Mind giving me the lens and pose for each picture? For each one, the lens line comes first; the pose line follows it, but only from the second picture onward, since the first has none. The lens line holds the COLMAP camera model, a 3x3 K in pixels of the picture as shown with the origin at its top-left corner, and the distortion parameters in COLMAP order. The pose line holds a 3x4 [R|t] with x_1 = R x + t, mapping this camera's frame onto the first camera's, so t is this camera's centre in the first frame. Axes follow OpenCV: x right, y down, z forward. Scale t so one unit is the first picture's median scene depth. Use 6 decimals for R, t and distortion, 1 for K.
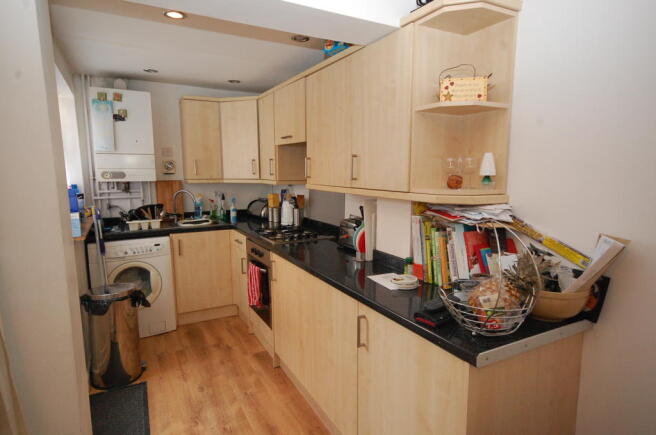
lens RADIAL K [[380.3, 0, 328.0], [0, 380.3, 217.5], [0, 0, 1]] dist [0.020380, 0.000546]
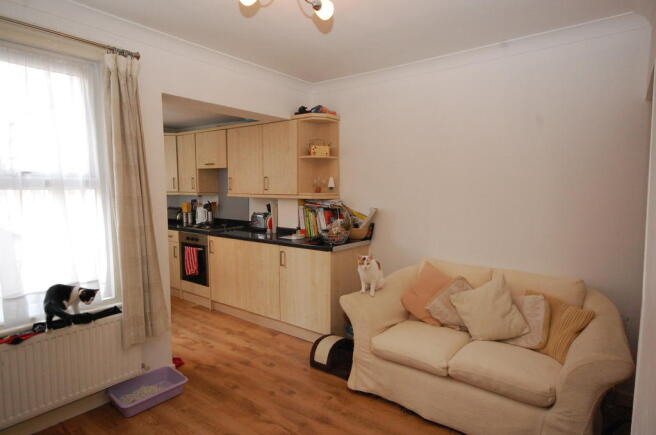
lens RADIAL K [[377.8, 0, 328.0], [0, 377.8, 217.5], [0, 0, 1]] dist [-0.000972, -0.000042]
pose [[0.918139, -0.035127, 0.394698, -0.464149], [0.051634, 0.998176, -0.031277, 0.132953], [-0.392880, 0.049097, 0.918278, -0.987510]]
